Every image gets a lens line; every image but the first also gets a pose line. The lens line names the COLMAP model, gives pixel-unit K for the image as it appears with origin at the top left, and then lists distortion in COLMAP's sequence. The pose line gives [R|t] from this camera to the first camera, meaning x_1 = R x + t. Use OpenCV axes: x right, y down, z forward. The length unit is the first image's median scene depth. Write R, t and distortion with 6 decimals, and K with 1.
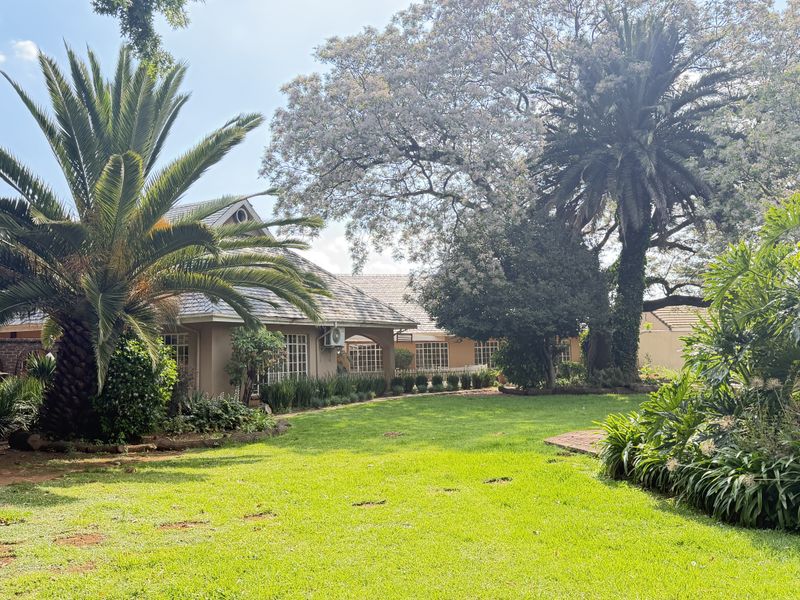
lens RADIAL K [[745.7, 0, 392.5], [0, 745.7, 307.2], [0, 0, 1]] dist [0.042155, 0.000000]
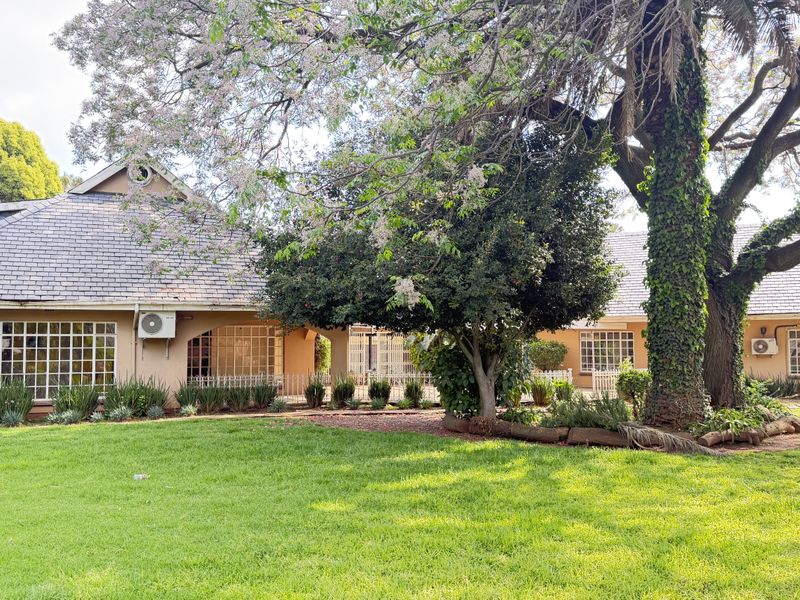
lens RADIAL K [[745.7, 0, 397.8], [0, 745.7, 303.7], [0, 0, 1]] dist [0.042155, 0.000000]
pose [[0.784316, -0.024527, -0.619877, 0.501602], [0.031145, 0.999515, -0.000140, 0.024315], [0.619580, -0.019196, 0.784699, 0.530078]]
